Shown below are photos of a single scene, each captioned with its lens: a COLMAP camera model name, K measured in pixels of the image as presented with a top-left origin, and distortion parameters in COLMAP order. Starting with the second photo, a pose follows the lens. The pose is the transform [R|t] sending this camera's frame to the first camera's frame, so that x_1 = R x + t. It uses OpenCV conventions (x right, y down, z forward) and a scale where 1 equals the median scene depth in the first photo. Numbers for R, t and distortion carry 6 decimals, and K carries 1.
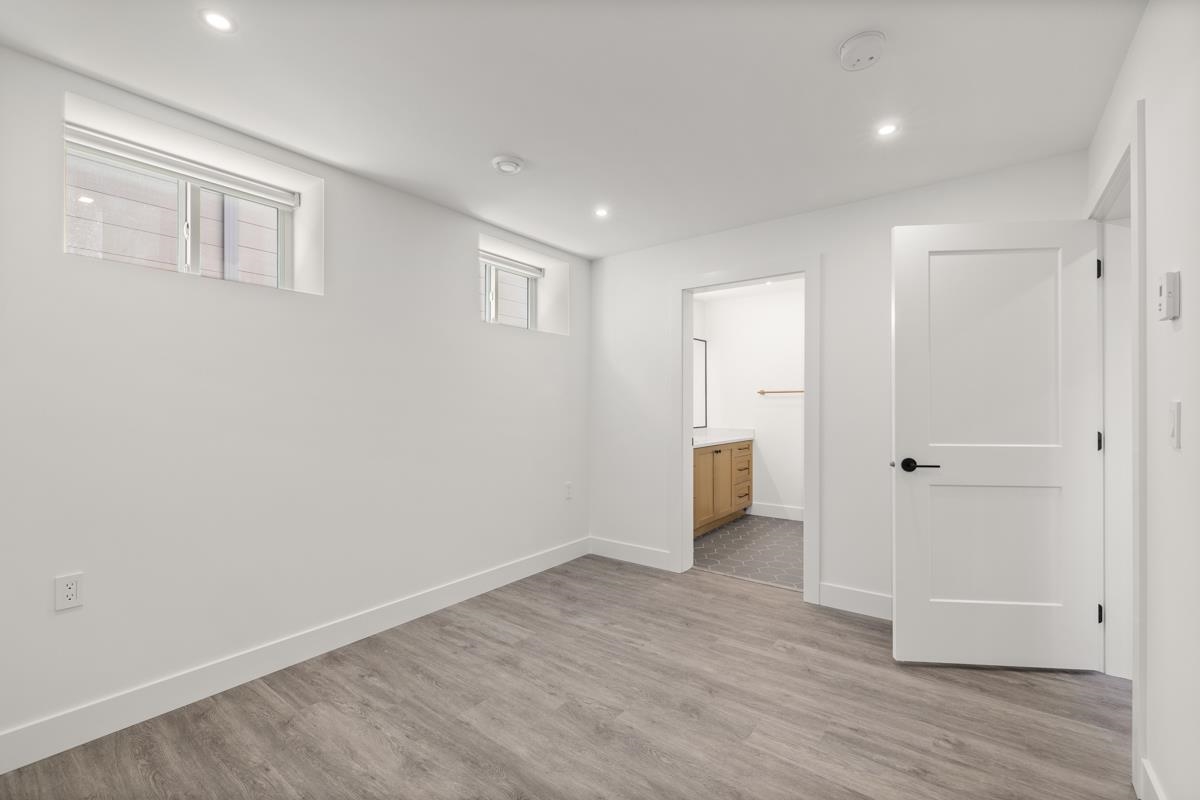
lens RADIAL K [[503.8, 0, 603.0], [0, 503.8, 402.1], [0, 0, 1]] dist [0.000530, -0.000093]
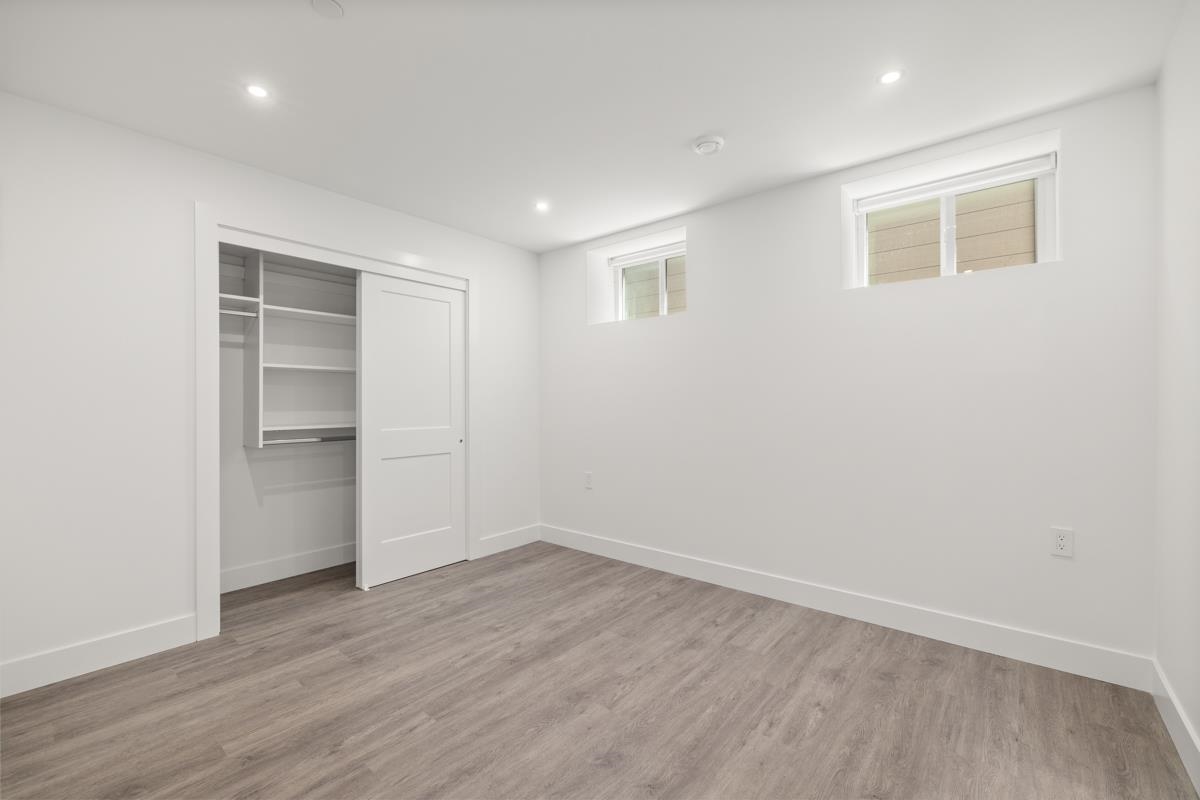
lens RADIAL K [[503.8, 0, 603.0], [0, 503.8, 402.1], [0, 0, 1]] dist [0.000530, -0.000093]
pose [[-0.042532, 0.000511, -0.999095, 0.788836], [0.008246, 0.999966, 0.000161, 0.027968], [0.999061, -0.008232, -0.042535, 0.824932]]
